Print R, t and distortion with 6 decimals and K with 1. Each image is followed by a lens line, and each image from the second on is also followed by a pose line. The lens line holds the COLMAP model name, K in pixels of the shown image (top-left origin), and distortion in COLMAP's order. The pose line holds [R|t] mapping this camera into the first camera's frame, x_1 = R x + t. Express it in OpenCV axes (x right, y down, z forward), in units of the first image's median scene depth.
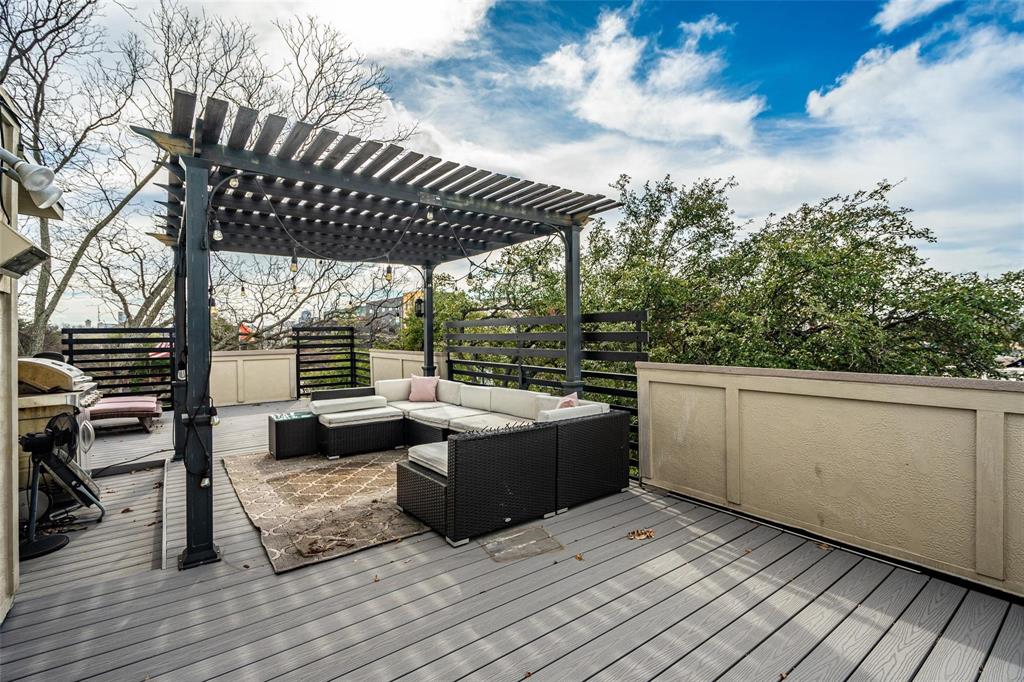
lens RADIAL K [[463.6, 0, 511.2], [0, 463.6, 340.7], [0, 0, 1]] dist [-0.001041, 0.000713]
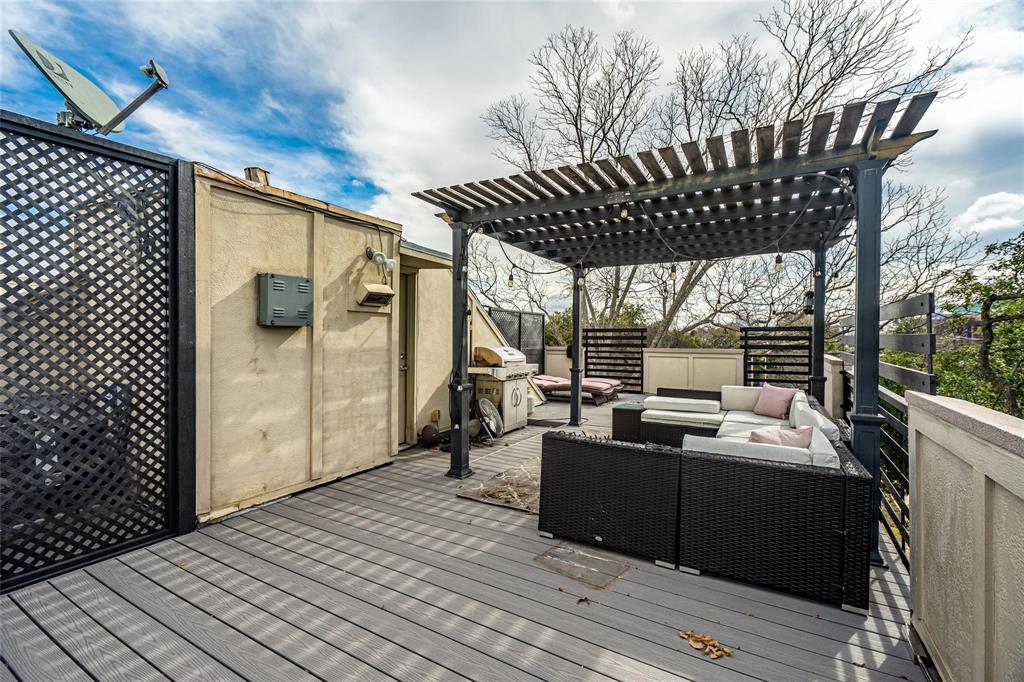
lens RADIAL K [[463.6, 0, 508.1], [0, 463.6, 336.2], [0, 0, 1]] dist [-0.001041, 0.000713]
pose [[0.385514, 0.012207, -0.922621, 0.801906], [-0.020764, 0.999774, 0.004552, -0.012830], [0.922468, 0.017403, 0.385680, 0.503534]]
